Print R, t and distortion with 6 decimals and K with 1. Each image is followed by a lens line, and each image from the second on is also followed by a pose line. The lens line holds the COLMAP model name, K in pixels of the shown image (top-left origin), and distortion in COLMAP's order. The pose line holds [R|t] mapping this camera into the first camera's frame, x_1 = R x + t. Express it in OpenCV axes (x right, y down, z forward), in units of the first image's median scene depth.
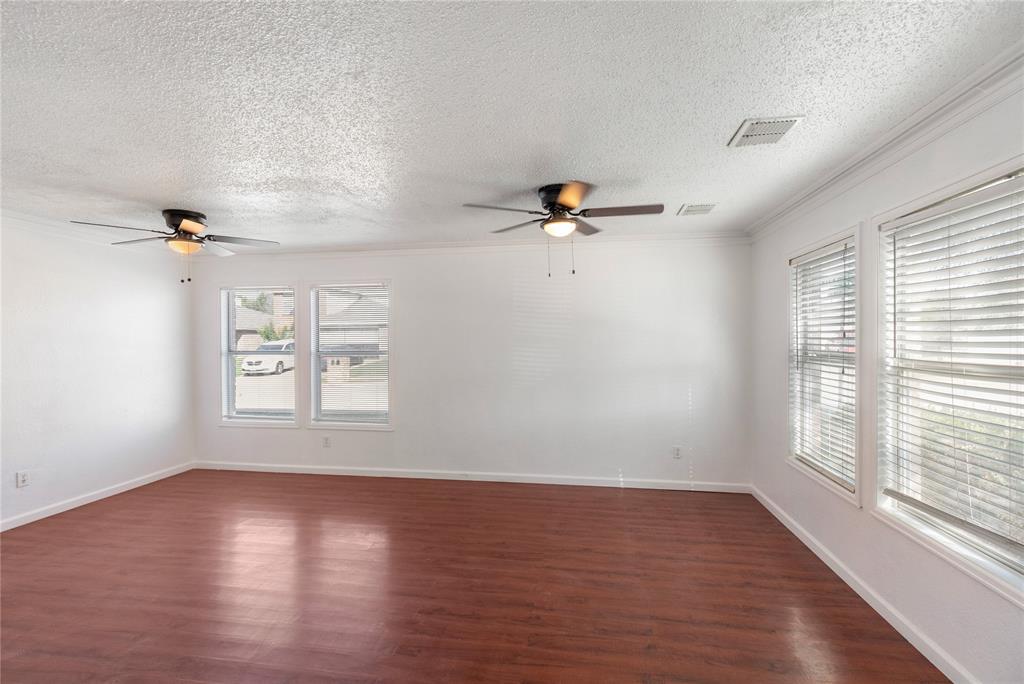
lens RADIAL K [[468.3, 0, 508.8], [0, 468.3, 341.3], [0, 0, 1]] dist [0.005319, -0.000991]
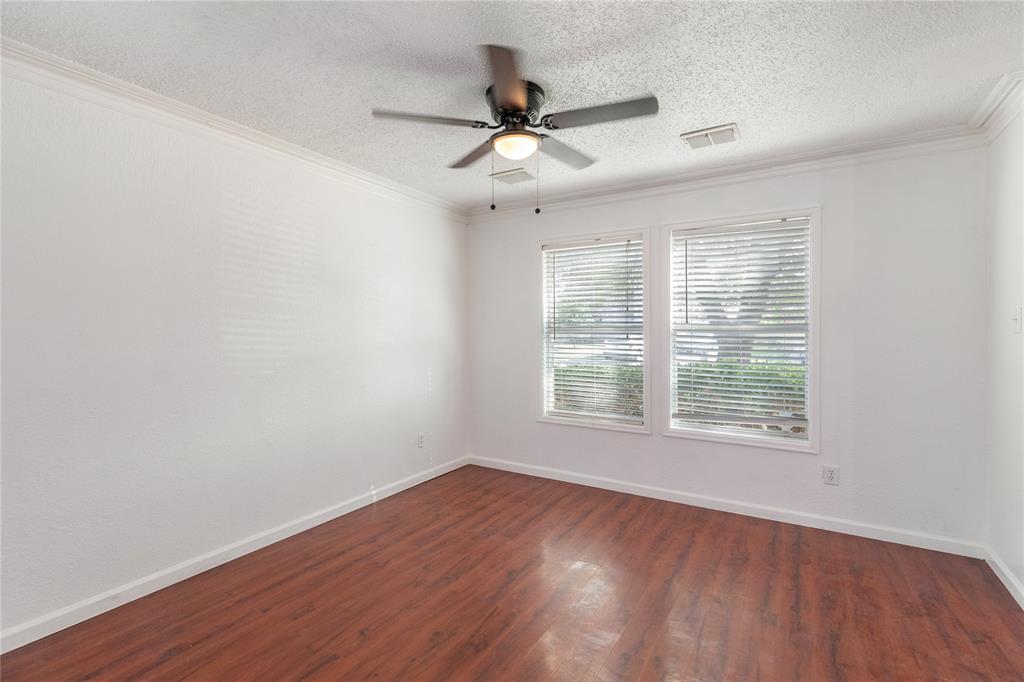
lens RADIAL K [[468.3, 0, 508.0], [0, 468.3, 335.2], [0, 0, 1]] dist [0.005319, -0.000991]
pose [[0.371458, -0.003799, 0.928442, -0.497194], [0.002780, 0.999992, 0.002979, 0.043555], [-0.928445, 0.001474, 0.371466, 0.641932]]
